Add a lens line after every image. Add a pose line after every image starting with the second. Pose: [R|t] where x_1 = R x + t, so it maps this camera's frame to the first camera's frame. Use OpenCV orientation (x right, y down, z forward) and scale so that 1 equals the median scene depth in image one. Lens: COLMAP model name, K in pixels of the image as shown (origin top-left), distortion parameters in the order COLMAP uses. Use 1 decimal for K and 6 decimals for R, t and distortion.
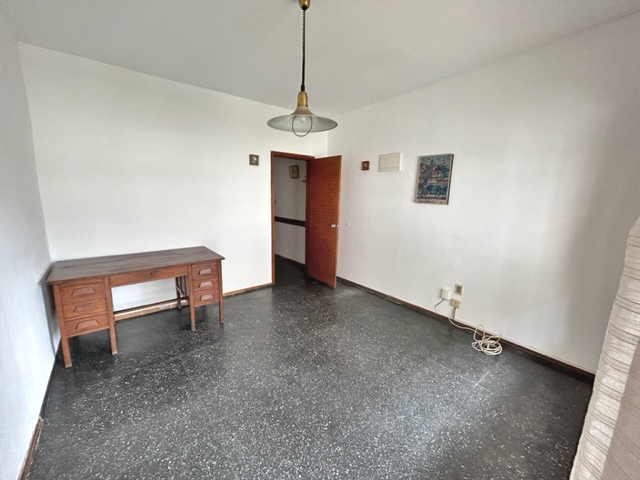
lens RADIAL K [[260.6, 0, 321.9], [0, 260.6, 239.7], [0, 0, 1]] dist [0.003210, 0.000789]
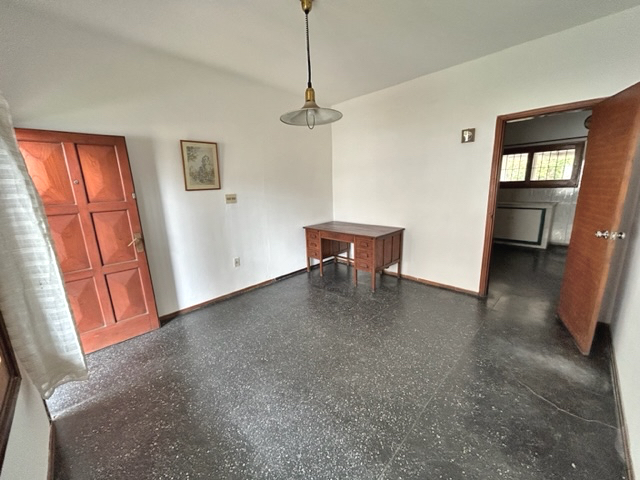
lens RADIAL K [[260.6, 0, 317.9], [0, 260.6, 240.4], [0, 0, 1]] dist [0.003210, 0.000789]
pose [[0.089109, 0.190047, -0.977723, 0.853204], [-0.134428, 0.974941, 0.177254, -0.102624], [0.986909, 0.115638, 0.112424, 0.731130]]
